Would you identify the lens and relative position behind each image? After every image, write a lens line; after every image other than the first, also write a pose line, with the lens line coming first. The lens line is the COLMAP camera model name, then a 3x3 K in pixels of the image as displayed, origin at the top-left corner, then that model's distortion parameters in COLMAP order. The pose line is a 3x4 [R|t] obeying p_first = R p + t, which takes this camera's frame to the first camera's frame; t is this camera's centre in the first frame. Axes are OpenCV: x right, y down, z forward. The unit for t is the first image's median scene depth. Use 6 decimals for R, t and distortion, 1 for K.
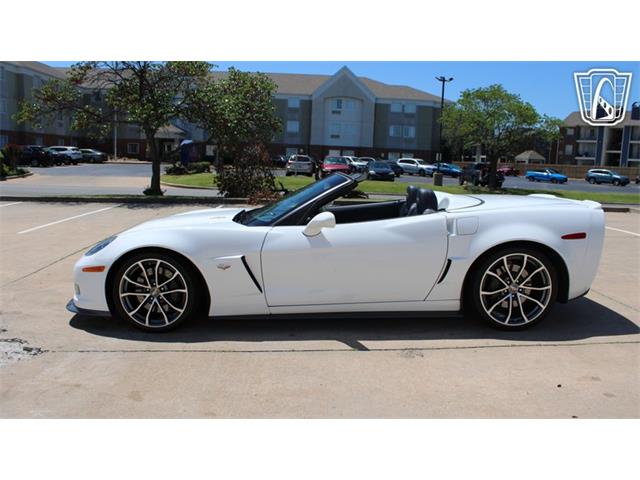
lens RADIAL K [[524.9, 0, 320.0], [0, 524.9, 240.0], [0, 0, 1]] dist [-0.137912, 0.089780]
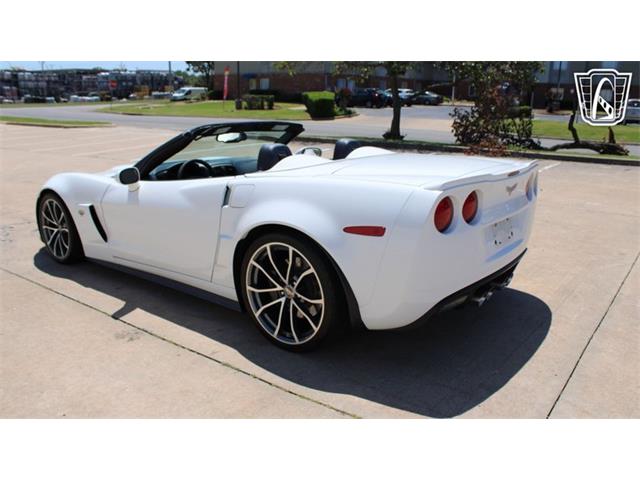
lens RADIAL K [[524.9, 0, 320.0], [0, 524.9, 240.0], [0, 0, 1]] dist [-0.137912, 0.089780]
pose [[0.773941, 0.149830, -0.615277, 0.823991], [-0.082653, 0.987195, 0.136432, -0.075505], [0.627840, -0.054736, 0.776415, 0.465783]]
